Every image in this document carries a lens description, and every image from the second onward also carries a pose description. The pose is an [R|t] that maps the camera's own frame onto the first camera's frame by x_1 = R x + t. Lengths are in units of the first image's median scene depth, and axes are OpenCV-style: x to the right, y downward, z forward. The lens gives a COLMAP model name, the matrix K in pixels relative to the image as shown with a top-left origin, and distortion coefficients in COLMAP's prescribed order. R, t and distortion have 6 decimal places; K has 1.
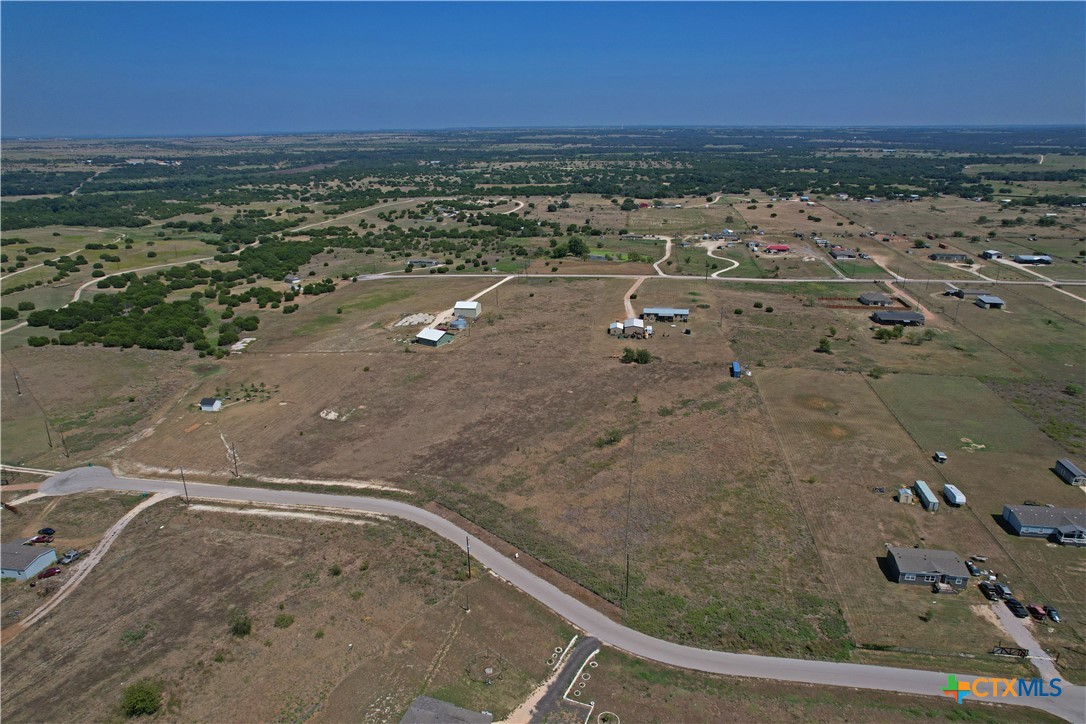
lens RADIAL K [[692.7, 0, 542.2], [0, 692.7, 362.8], [0, 0, 1]] dist [-0.079107, 0.073814]
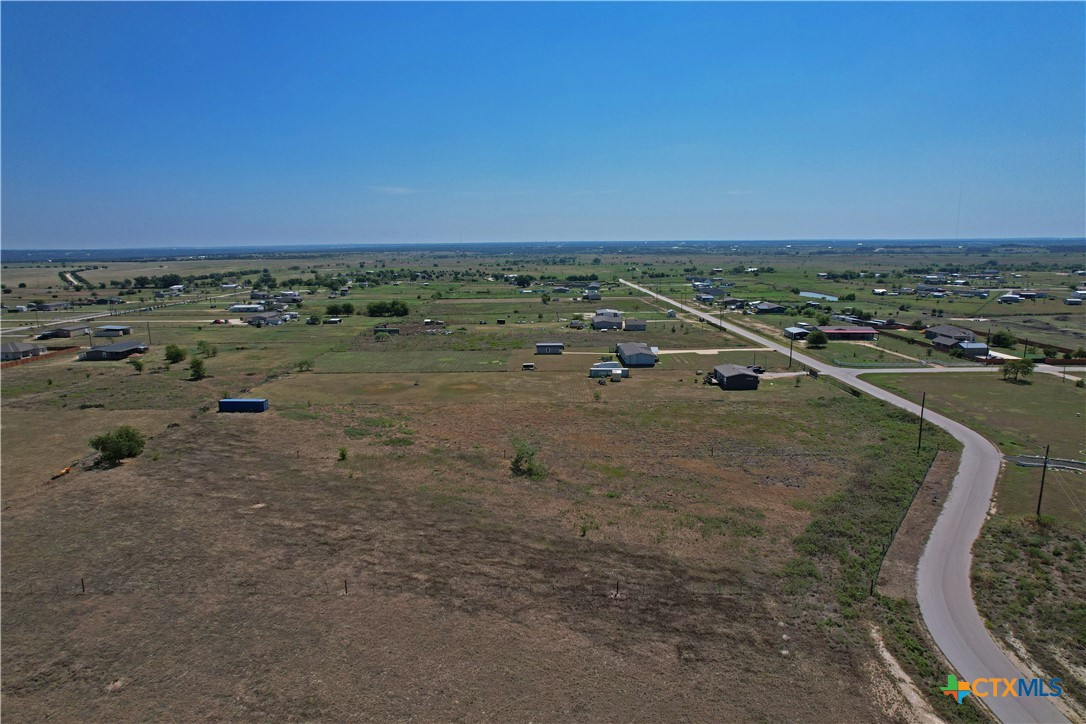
lens RADIAL K [[692.7, 0, 542.2], [0, 692.7, 362.8], [0, 0, 1]] dist [-0.079107, 0.073814]
pose [[-0.148743, -0.162095, 0.975500, -0.436016], [0.337736, 0.918829, 0.204176, -0.074449], [-0.929414, 0.359832, -0.081924, 0.984951]]
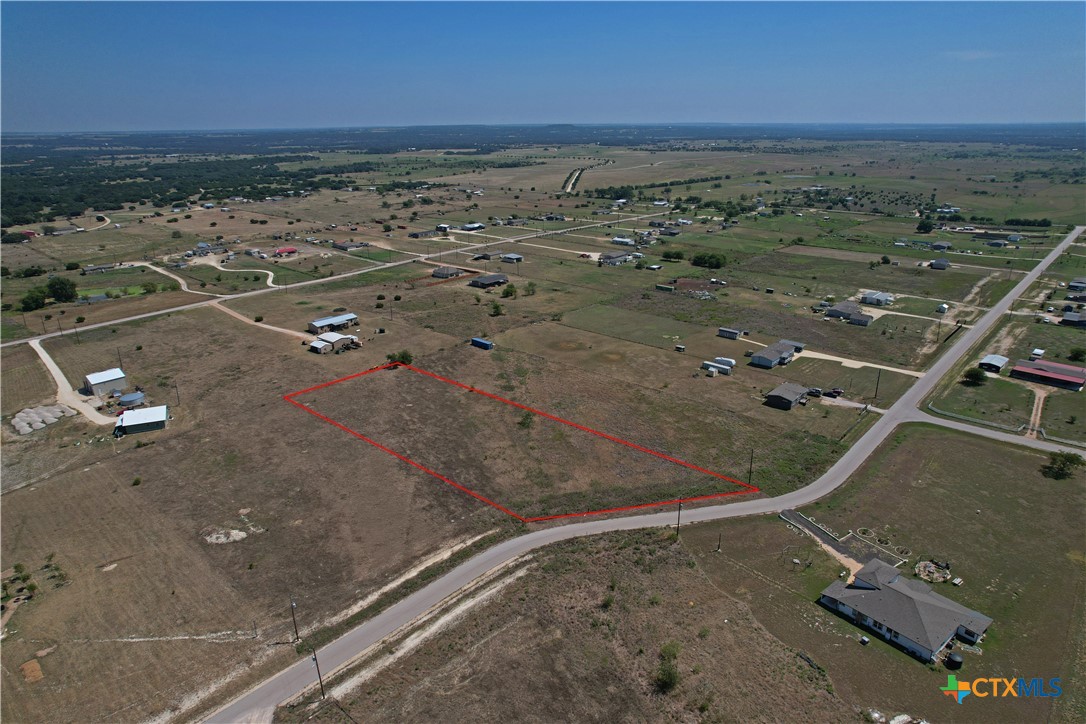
lens RADIAL K [[692.7, 0, 542.2], [0, 692.7, 362.8], [0, 0, 1]] dist [-0.079107, 0.073814]
pose [[0.546849, -0.274848, 0.790832, -0.692190], [0.280713, 0.950095, 0.136090, -0.106302], [-0.788769, 0.147576, 0.596712, 0.329700]]
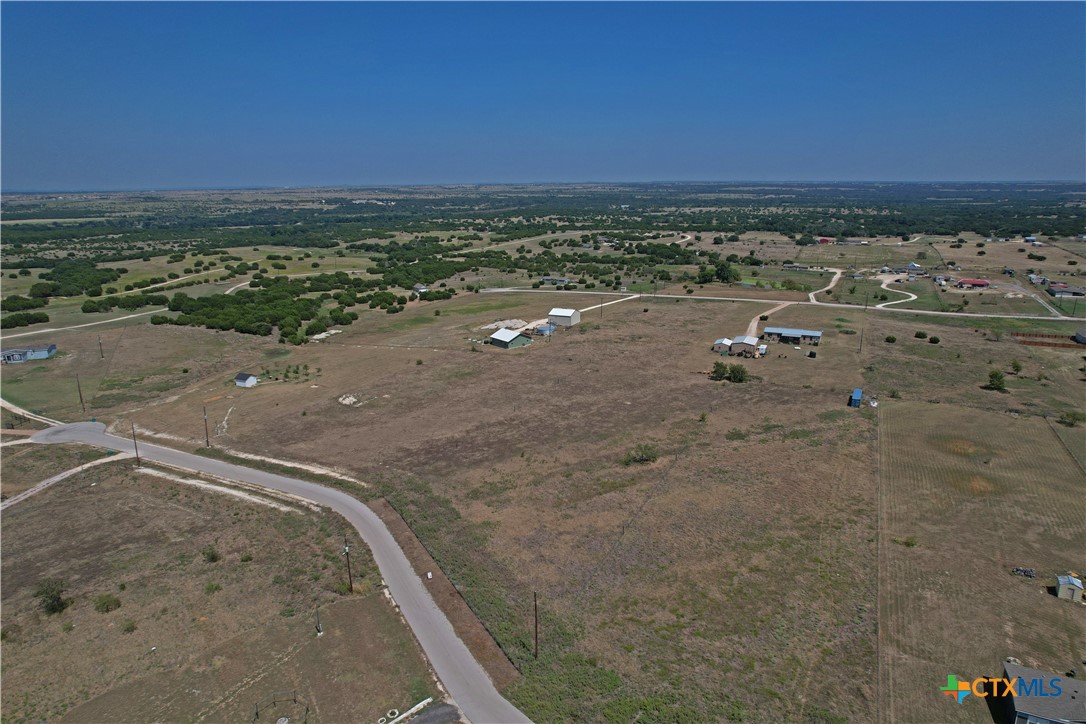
lens RADIAL K [[692.7, 0, 542.2], [0, 692.7, 362.8], [0, 0, 1]] dist [-0.079107, 0.073814]
pose [[0.958857, 0.075084, -0.273780, 0.190253], [-0.094992, 0.993657, -0.060182, 0.062487], [0.267525, 0.083713, 0.959908, 0.222043]]
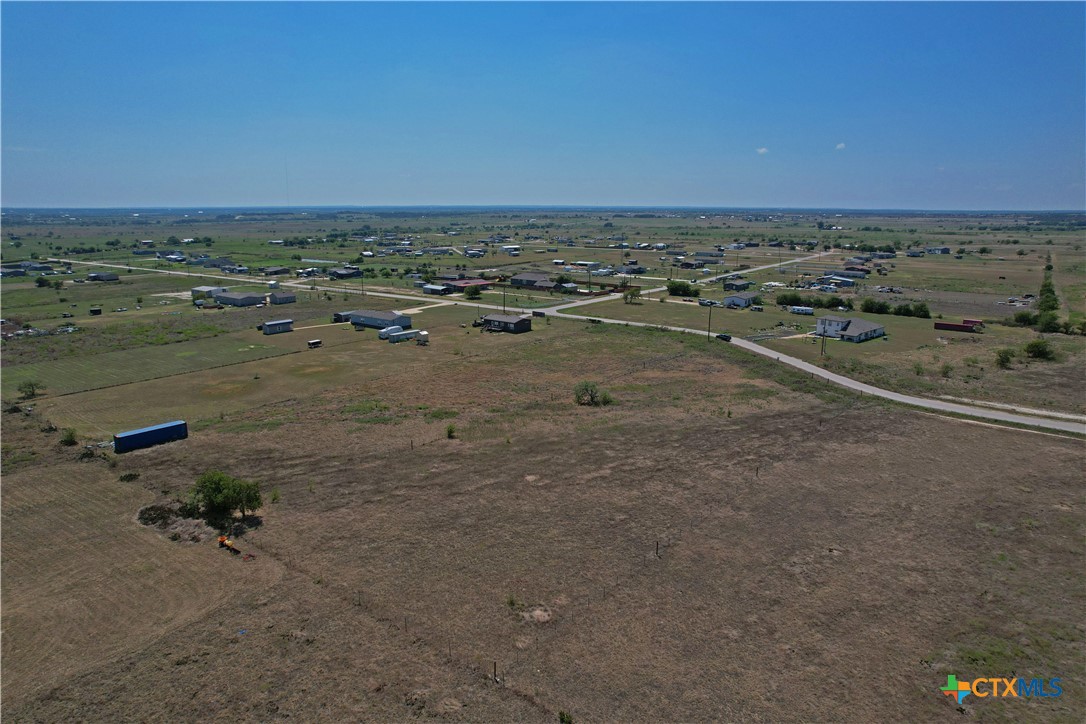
lens RADIAL K [[692.7, 0, 542.2], [0, 692.7, 362.8], [0, 0, 1]] dist [-0.079107, 0.073814]
pose [[-0.868946, -0.103638, 0.483933, -0.183799], [0.168453, 0.857506, 0.486114, -0.252805], [-0.465356, 0.503927, -0.727669, 1.474462]]
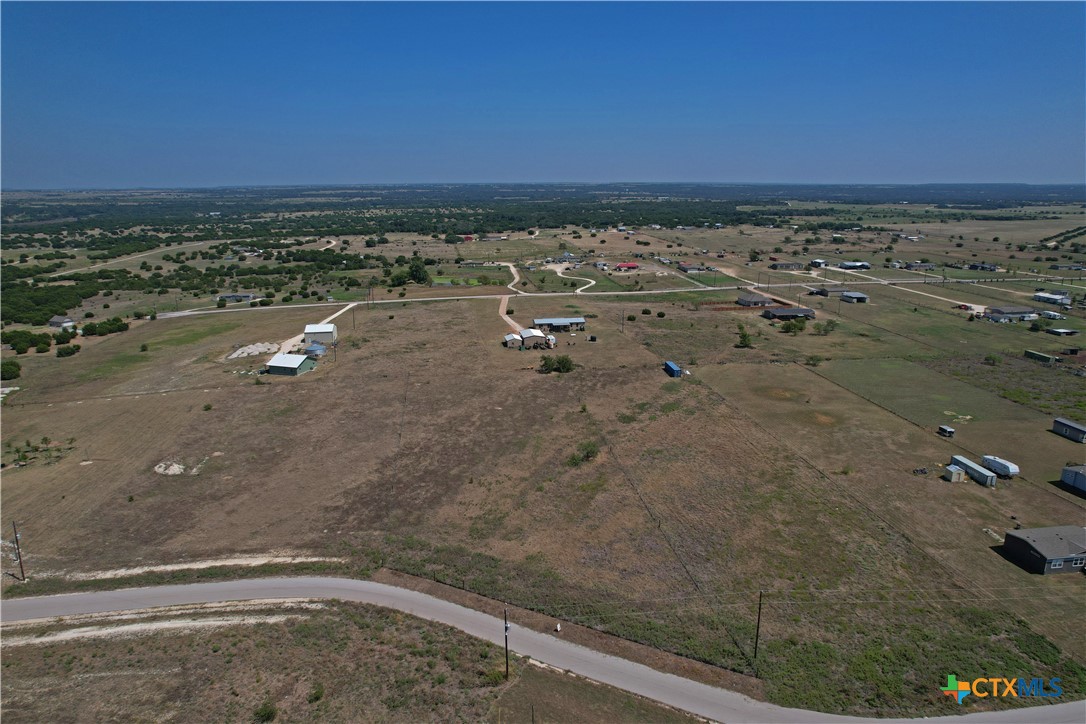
lens RADIAL K [[692.7, 0, 542.2], [0, 692.7, 362.8], [0, 0, 1]] dist [-0.079107, 0.073814]
pose [[0.954585, -0.070496, 0.289478, -0.158636], [0.093242, 0.993484, -0.065533, 0.054400], [-0.282972, 0.089549, 0.954939, 0.268333]]
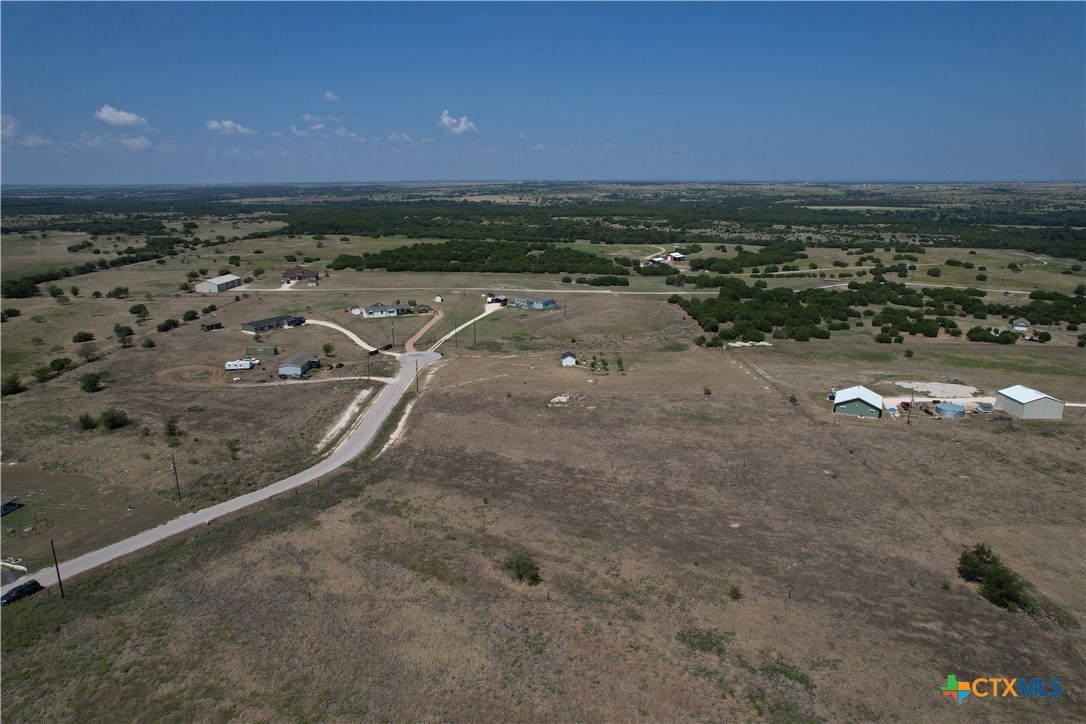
lens RADIAL K [[692.7, 0, 542.2], [0, 692.7, 362.8], [0, 0, 1]] dist [-0.079107, 0.073814]
pose [[0.152418, 0.268732, -0.951079, 0.567443], [-0.323753, 0.922801, 0.208858, -0.157596], [0.933784, 0.276081, 0.227655, 0.826754]]
